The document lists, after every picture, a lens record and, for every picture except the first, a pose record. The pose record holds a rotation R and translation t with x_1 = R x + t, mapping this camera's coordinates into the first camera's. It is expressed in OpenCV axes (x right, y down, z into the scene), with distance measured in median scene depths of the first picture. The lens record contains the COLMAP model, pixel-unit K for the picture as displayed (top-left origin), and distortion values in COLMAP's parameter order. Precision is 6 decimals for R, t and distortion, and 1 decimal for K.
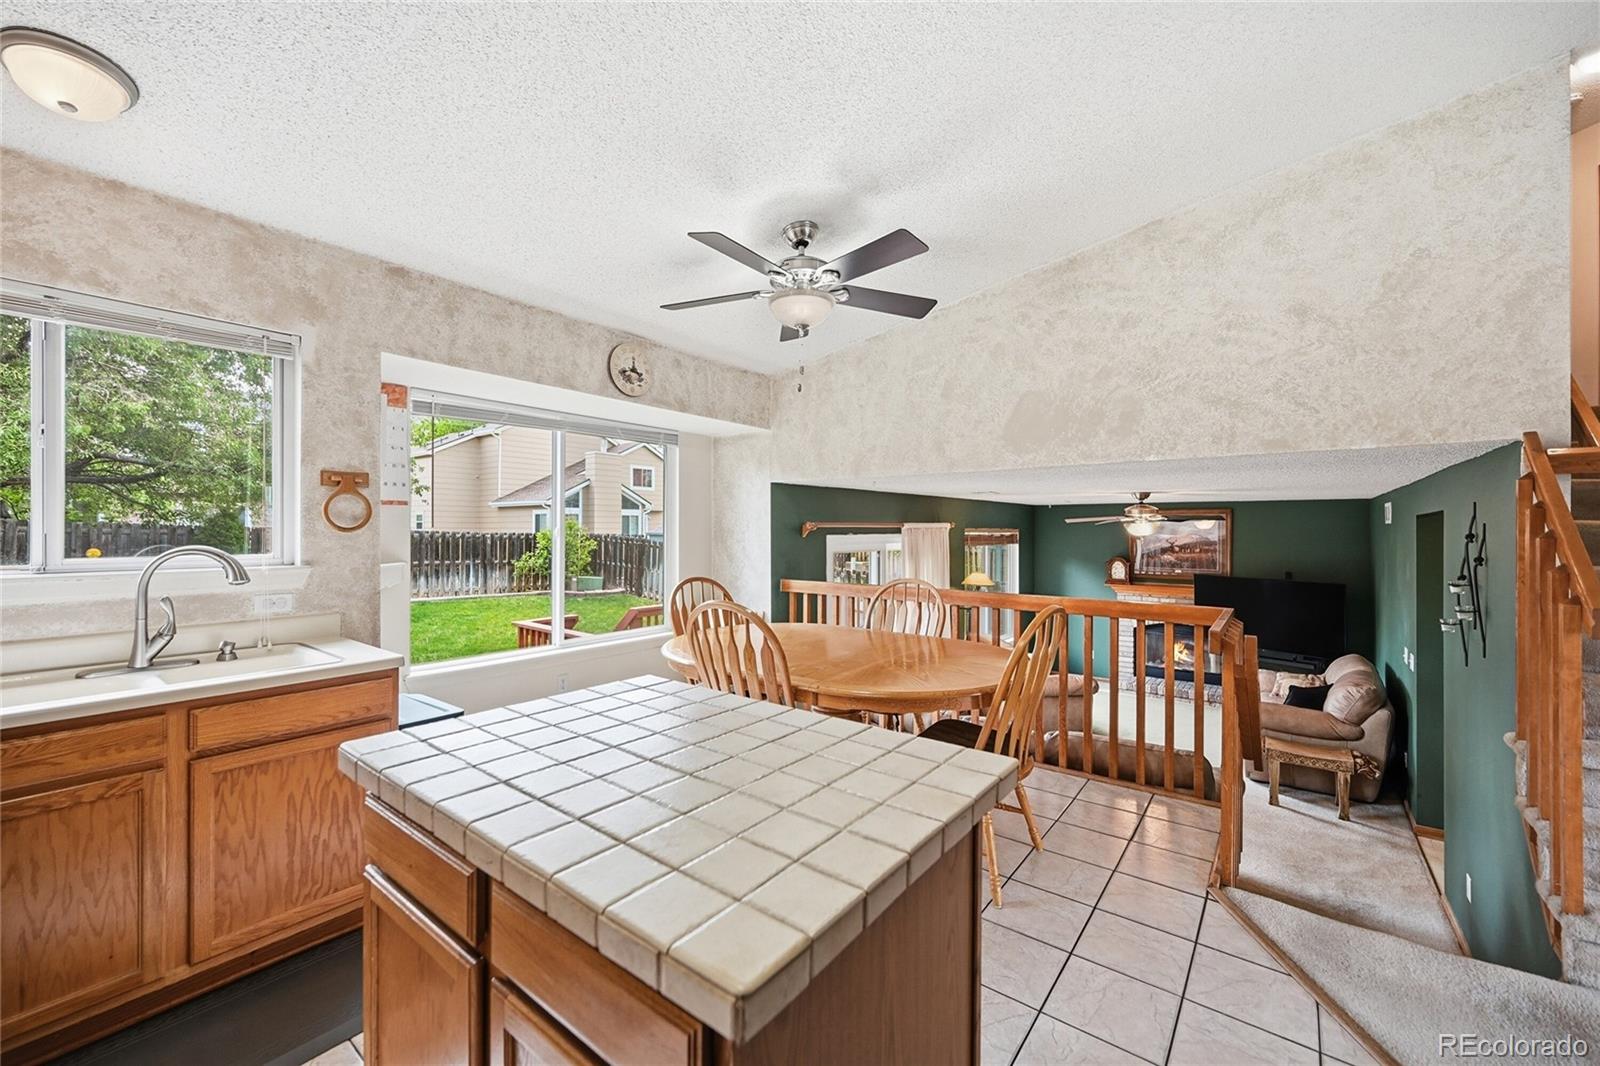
lens RADIAL K [[641.9, 0, 803.1], [0, 641.9, 527.1], [0, 0, 1]] dist [-0.002559, -0.000023]
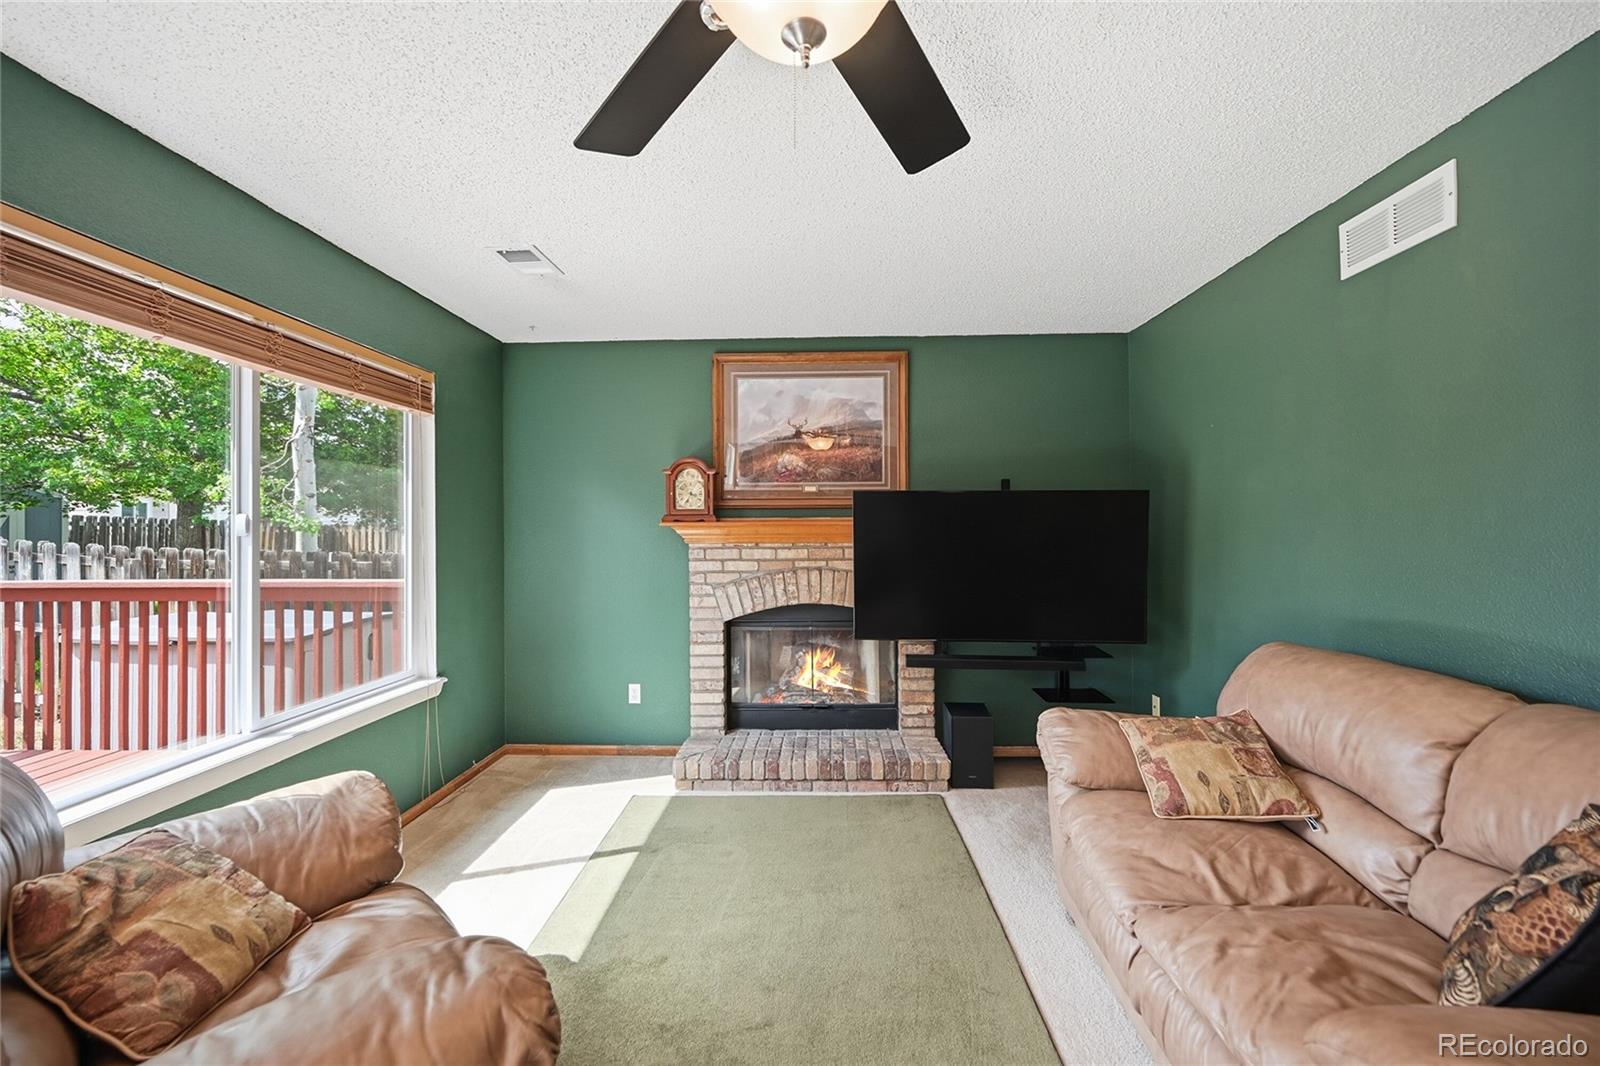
lens RADIAL K [[641.9, 0, 803.1], [0, 641.9, 527.1], [0, 0, 1]] dist [-0.002559, -0.000023]
pose [[0.811609, -0.005591, 0.584174, 0.557969], [0.008586, 0.999960, -0.002359, 0.171900], [-0.584138, 0.006930, 0.811625, 1.122855]]
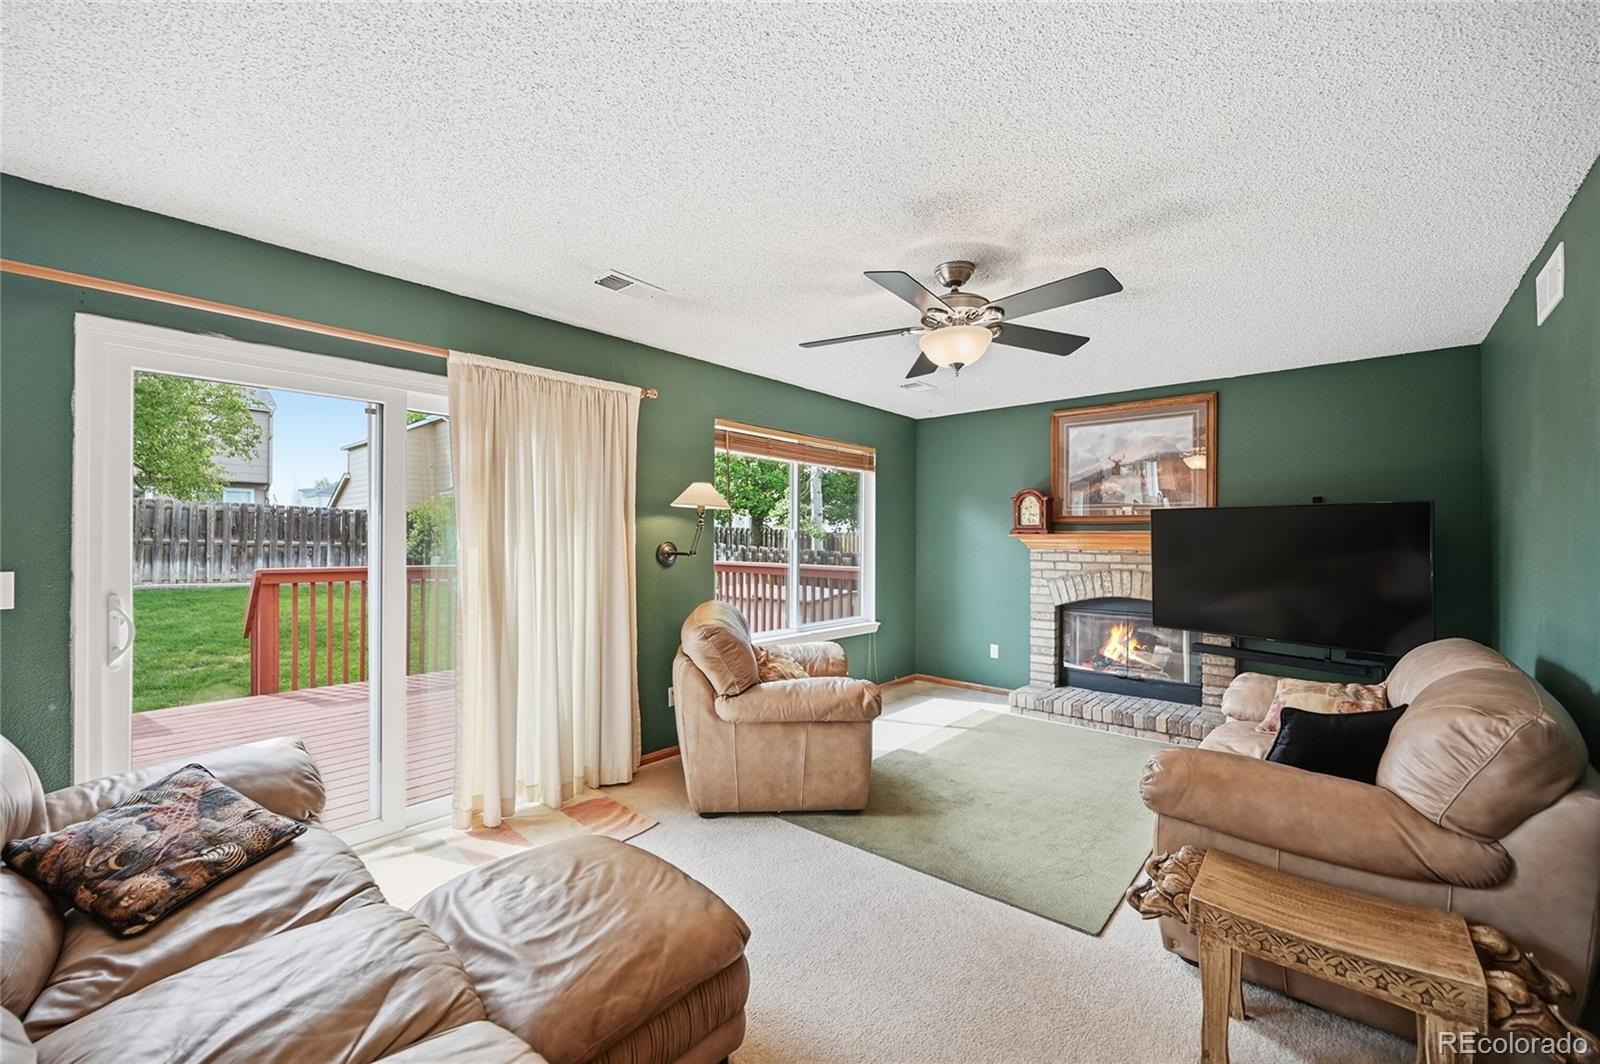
lens RADIAL K [[650.3, 0, 800.0], [0, 650.3, 532.0], [0, 0, 1]] dist [-0.001152, 0.000094]
pose [[0.998080, 0.001464, -0.061926, 0.574091], [-0.002000, 0.999961, -0.008593, 0.170111], [0.061911, 0.008701, 0.998044, 0.692329]]
